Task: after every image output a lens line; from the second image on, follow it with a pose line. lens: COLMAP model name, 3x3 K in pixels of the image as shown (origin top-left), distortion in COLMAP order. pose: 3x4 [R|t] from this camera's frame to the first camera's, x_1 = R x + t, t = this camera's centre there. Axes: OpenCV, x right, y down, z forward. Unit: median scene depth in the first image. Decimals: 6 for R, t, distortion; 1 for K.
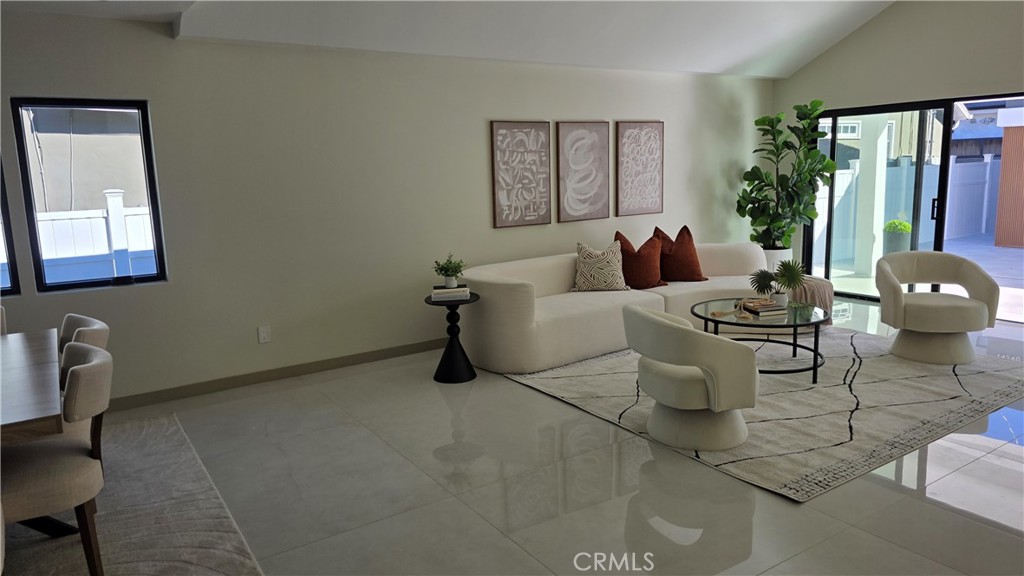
lens RADIAL K [[702.2, 0, 511.3], [0, 702.2, 287.8], [0, 0, 1]] dist [-0.009403, -0.004923]
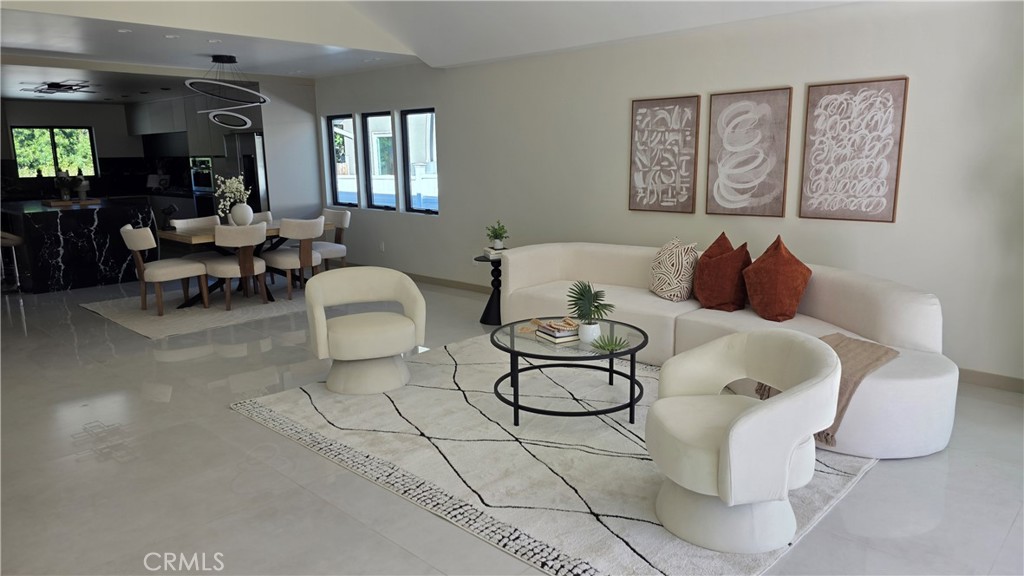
lens RADIAL K [[702.2, 0, 511.5], [0, 702.2, 288.9], [0, 0, 1]] dist [-0.009403, -0.004923]
pose [[0.218477, 0.212101, -0.952513, 0.883463], [-0.152309, 0.971542, 0.181404, -0.127591], [0.963883, 0.105444, 0.244564, 0.596124]]
